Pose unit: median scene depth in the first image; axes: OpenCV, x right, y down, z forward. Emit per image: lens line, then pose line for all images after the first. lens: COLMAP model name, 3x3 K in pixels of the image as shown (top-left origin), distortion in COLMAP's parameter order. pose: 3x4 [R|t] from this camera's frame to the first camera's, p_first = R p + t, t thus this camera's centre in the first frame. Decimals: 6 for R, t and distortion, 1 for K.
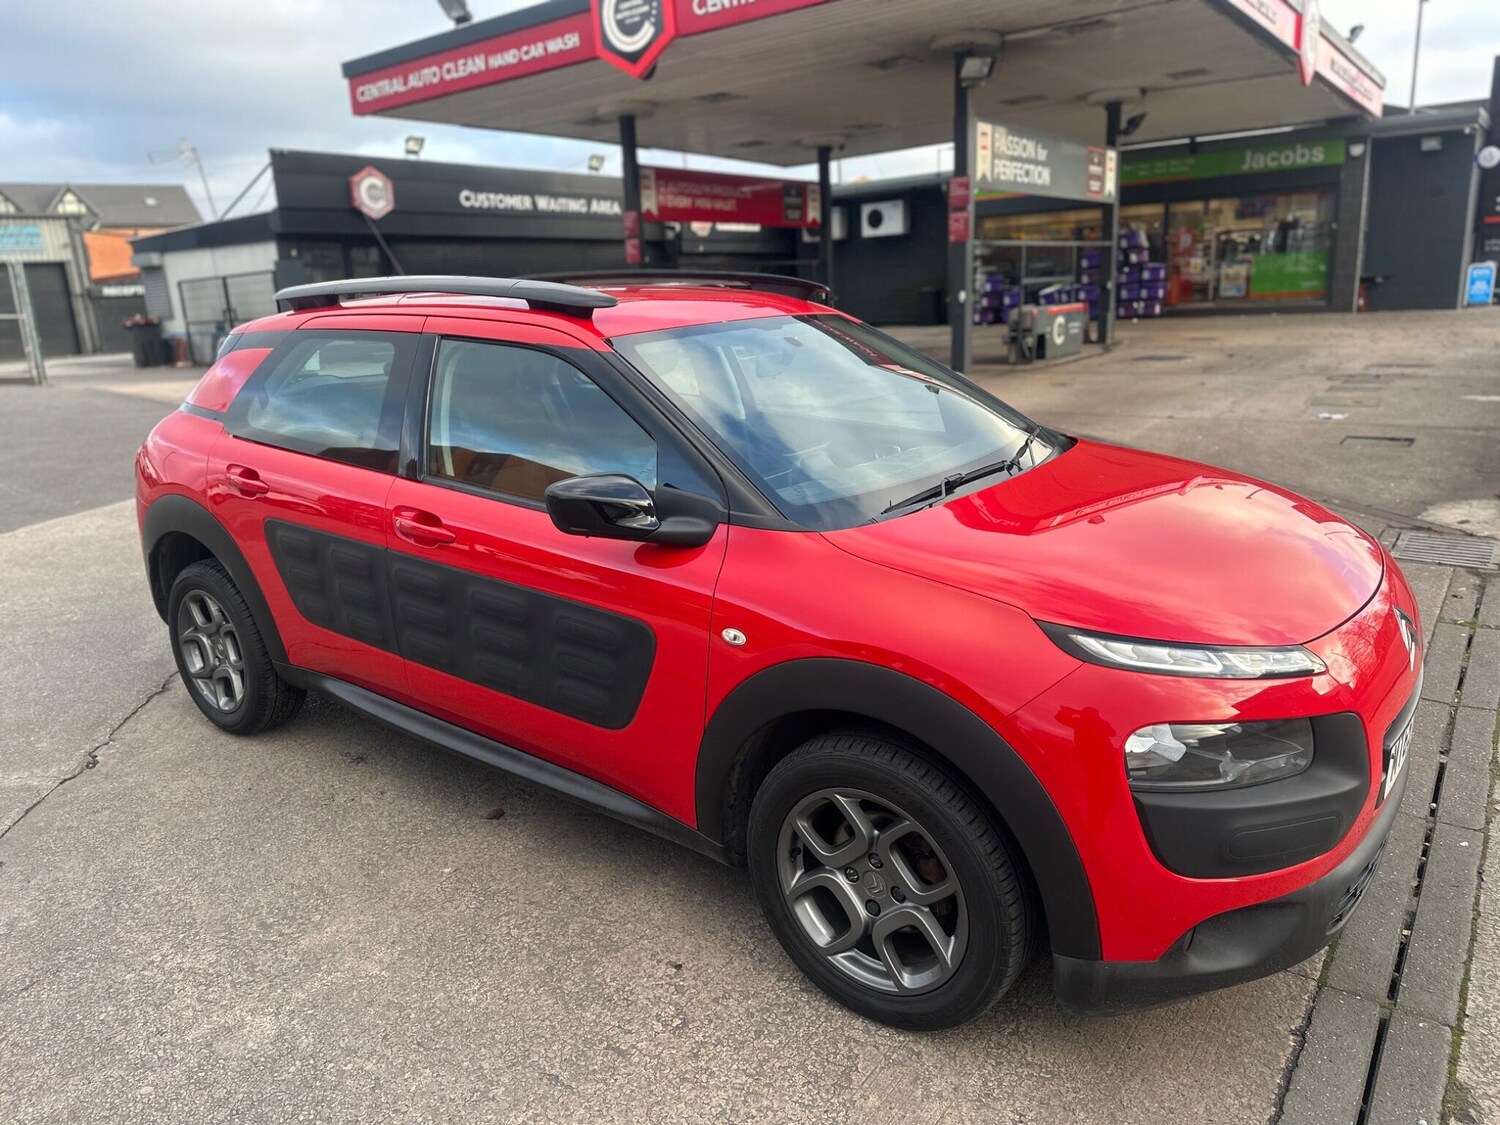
lens RADIAL K [[1040.9, 0, 750.0], [0, 1040.9, 562.5], [0, 0, 1]] dist [0.019397, -0.029185]
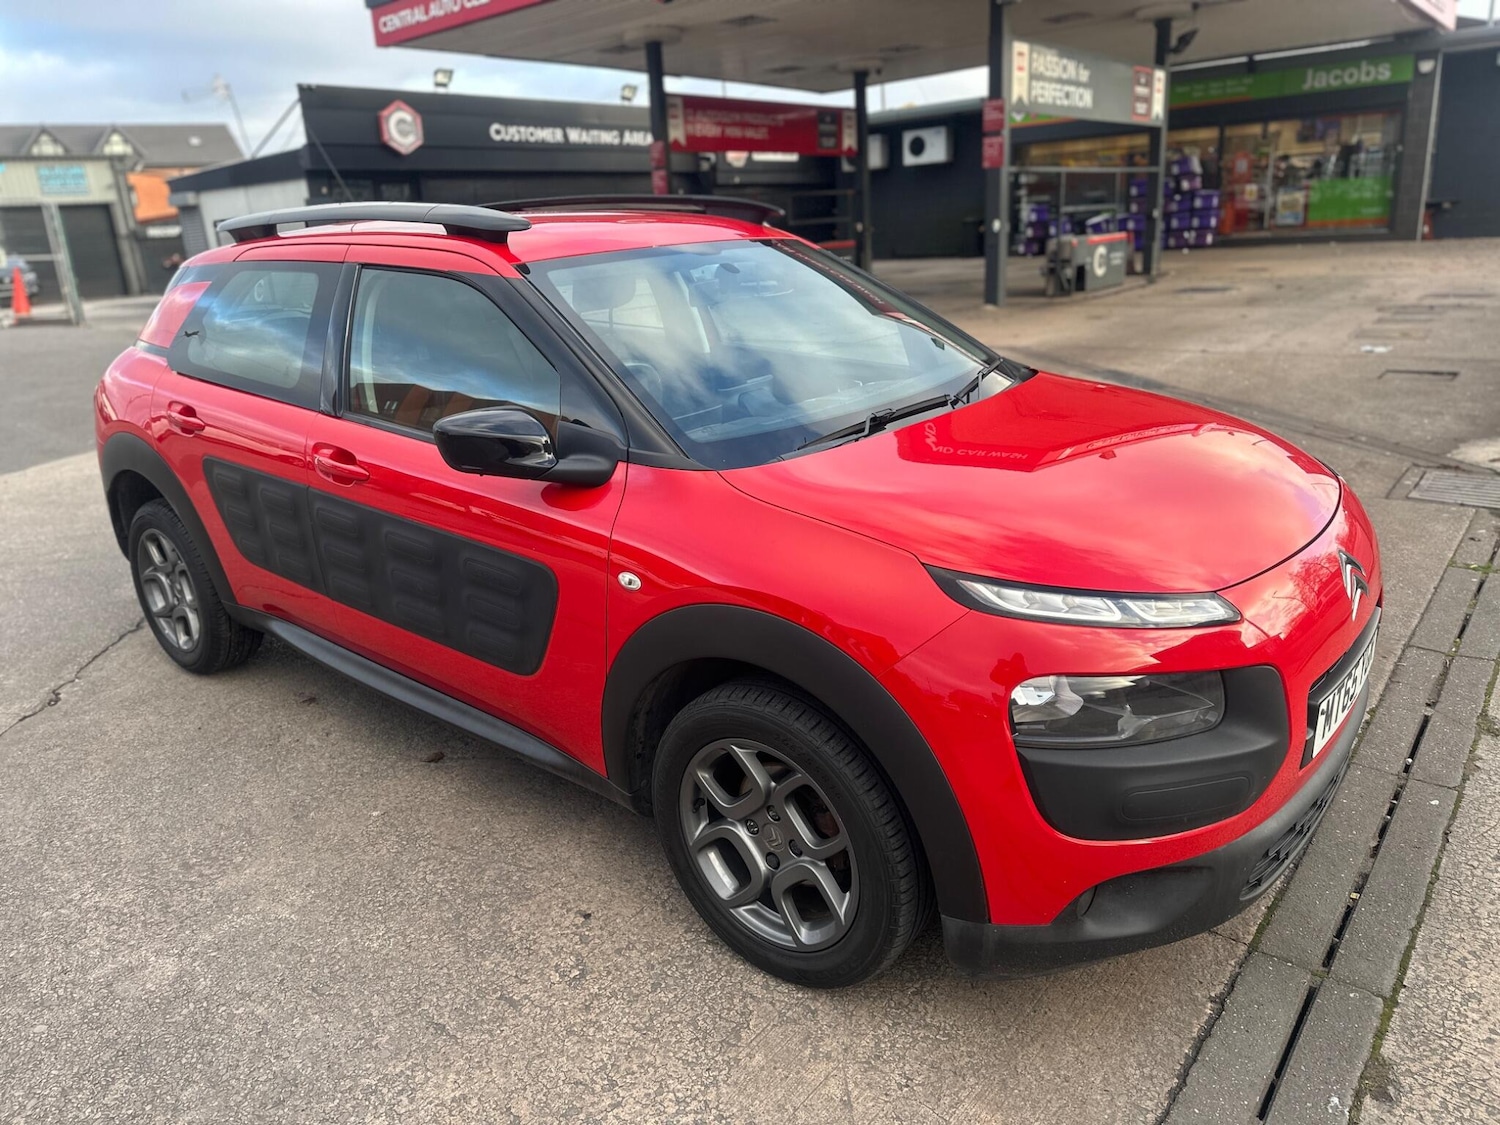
lens RADIAL K [[1046.4, 0, 747.1], [0, 1046.4, 557.0], [0, 0, 1]] dist [0.002866, -0.010291]
pose [[0.998911, 0.003850, -0.046488, 0.020222], [-0.001411, 0.998626, 0.052375, 0.000013], [0.046626, -0.052253, 0.997545, 0.007712]]
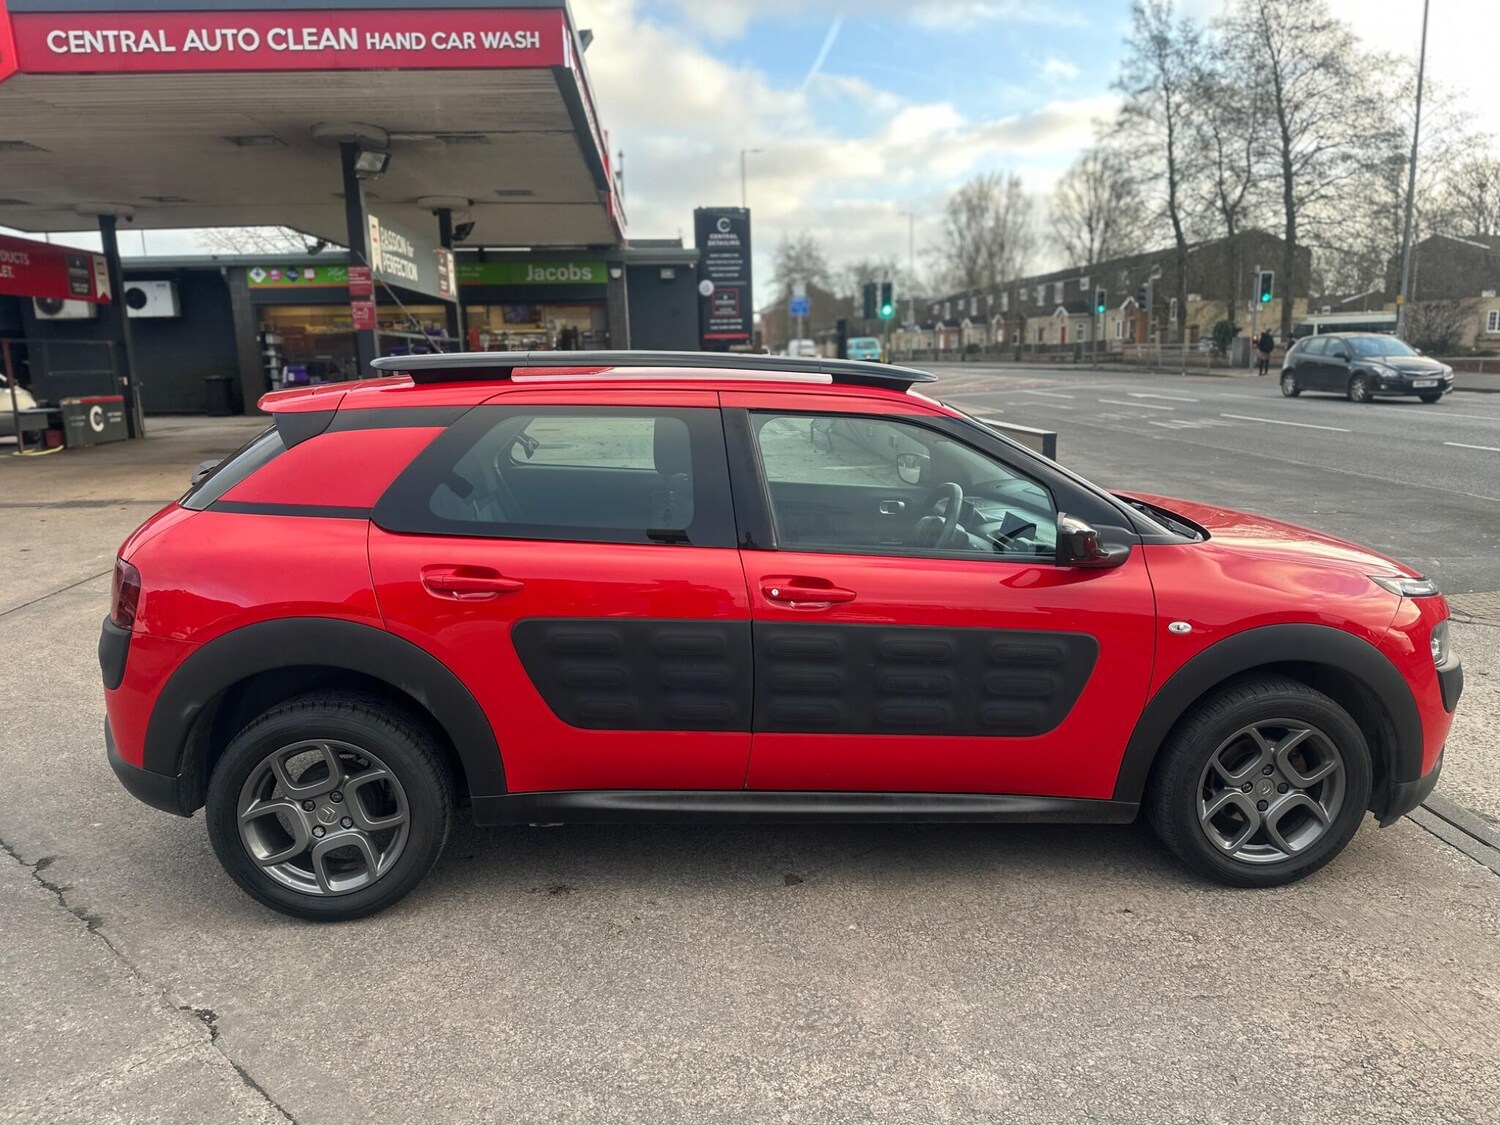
lens RADIAL K [[1049.4, 0, 750.0], [0, 1049.4, 562.5], [0, 0, 1]] dist [0.024630, -0.049835]
pose [[0.754094, -0.089379, 0.650656, -0.188662], [0.146638, 0.988601, -0.034149, -0.006509], [-0.640186, 0.121163, 0.758605, 0.047600]]
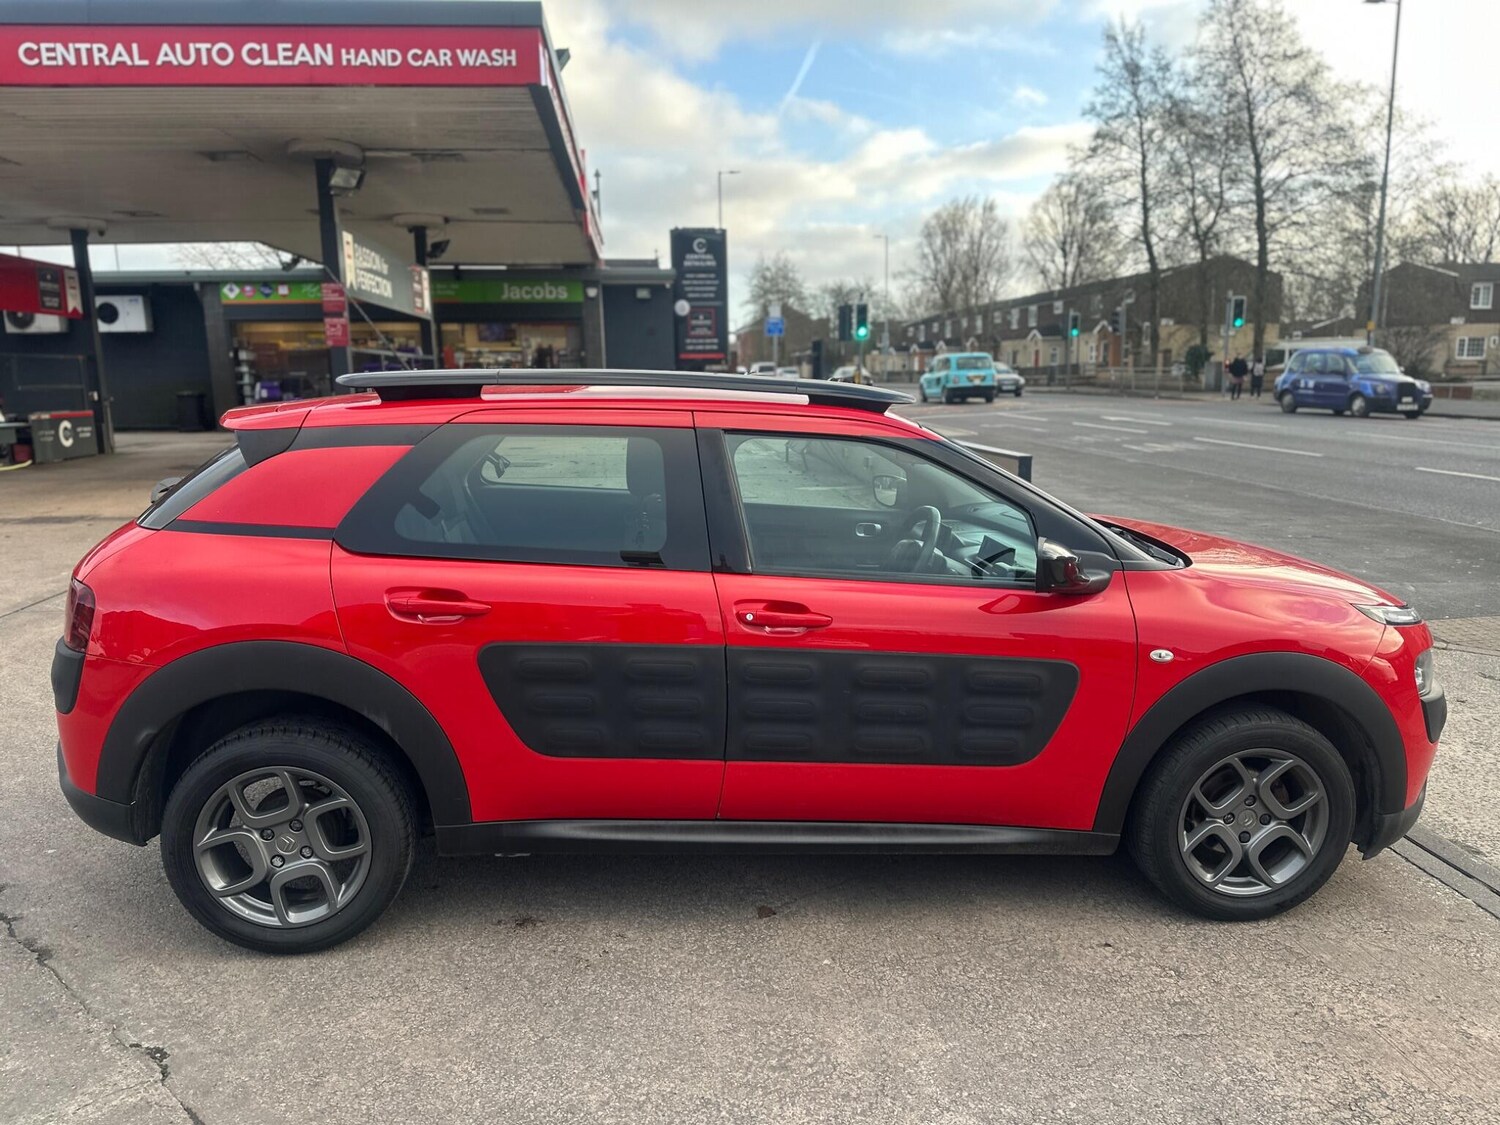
lens RADIAL K [[1049.2, 0, 736.2], [0, 1049.2, 569.7], [0, 0, 1]] dist [0.028025, -0.055122]
pose [[0.747015, -0.076839, 0.660351, -0.185792], [0.140938, 0.989024, -0.044352, -0.007392], [-0.649696, 0.126200, 0.749646, 0.050782]]
